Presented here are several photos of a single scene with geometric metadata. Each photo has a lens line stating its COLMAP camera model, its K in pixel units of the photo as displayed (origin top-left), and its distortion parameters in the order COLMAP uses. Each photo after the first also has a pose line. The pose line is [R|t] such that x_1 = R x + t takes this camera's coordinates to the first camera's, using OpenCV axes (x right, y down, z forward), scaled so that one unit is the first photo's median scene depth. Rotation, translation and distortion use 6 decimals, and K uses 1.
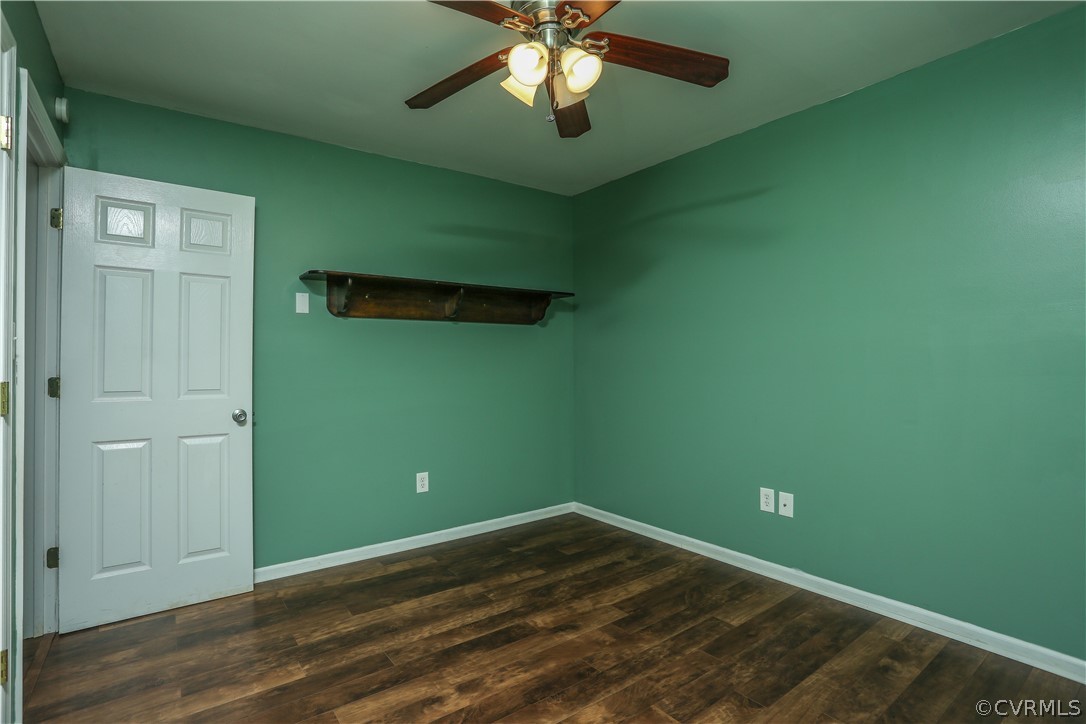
lens RADIAL K [[534.6, 0, 545.7], [0, 534.6, 357.4], [0, 0, 1]] dist [-0.086653, 0.034090]
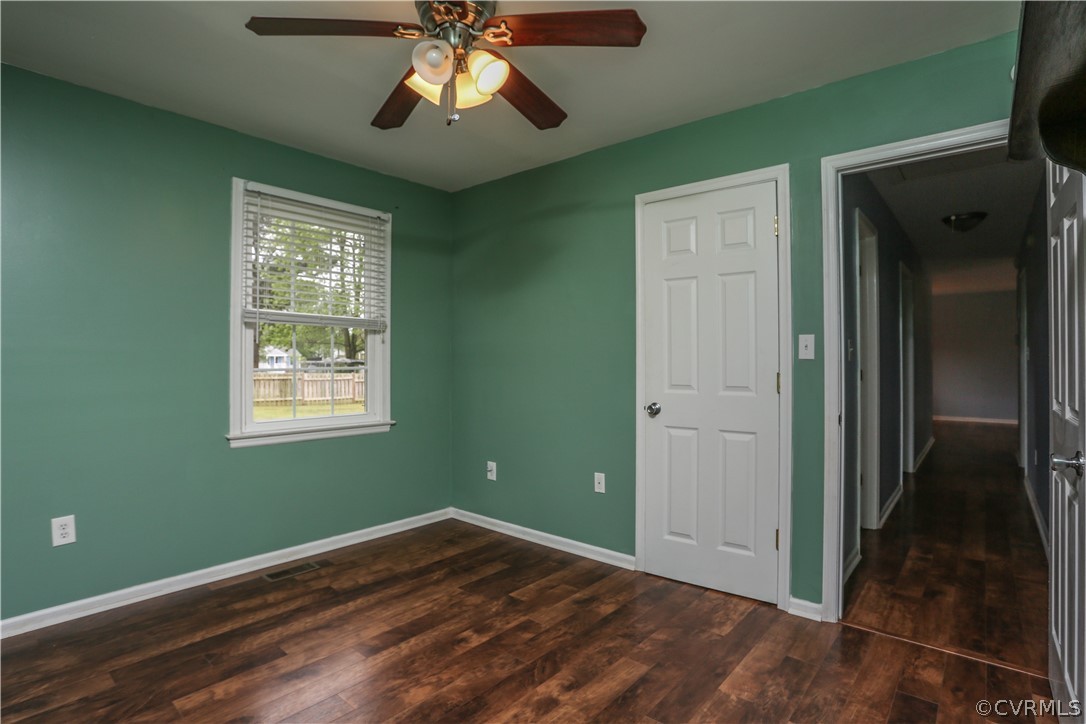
lens RADIAL K [[532.3, 0, 539.6], [0, 532.3, 357.5], [0, 0, 1]] dist [-0.084942, 0.027457]
pose [[-0.976958, 0.004107, -0.213391, 0.055615], [0.006707, 0.999912, -0.011462, 0.008329], [0.213325, -0.012629, -0.976900, 1.686782]]
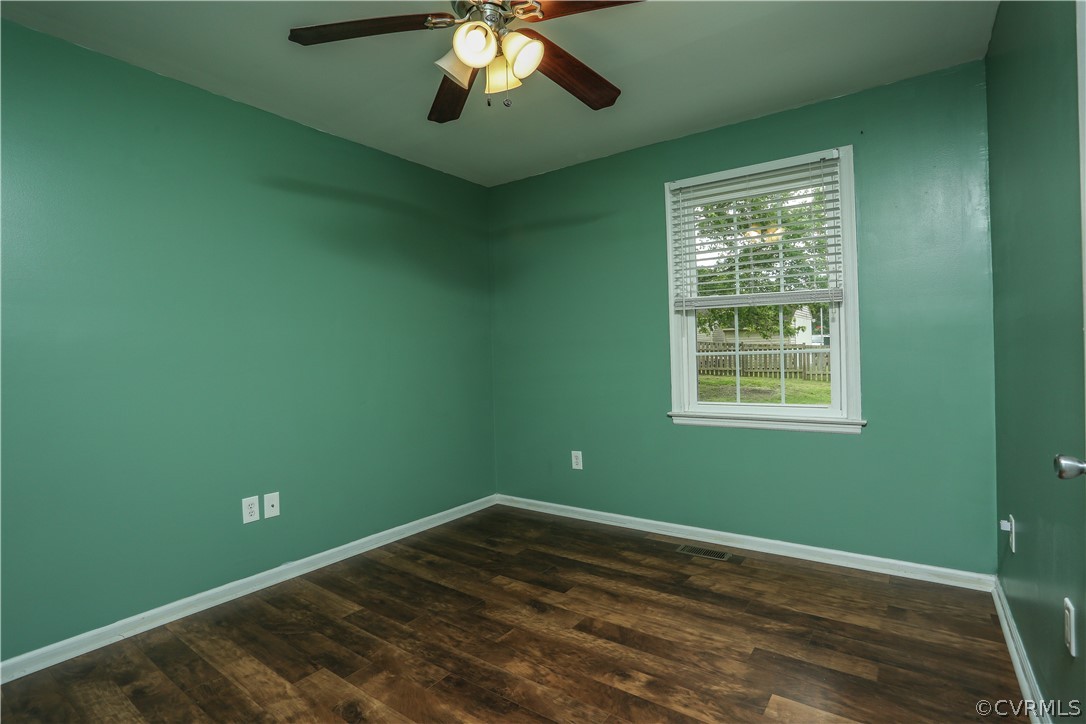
lens RADIAL K [[520.9, 0, 545.7], [0, 520.9, 356.7], [0, 0, 1]] dist [-0.065075, 0.019084]
pose [[-0.301199, 0.007906, 0.953529, -0.786460], [0.024007, 0.999712, -0.000706, 0.019016], [-0.953259, 0.022679, -0.301302, 1.013651]]
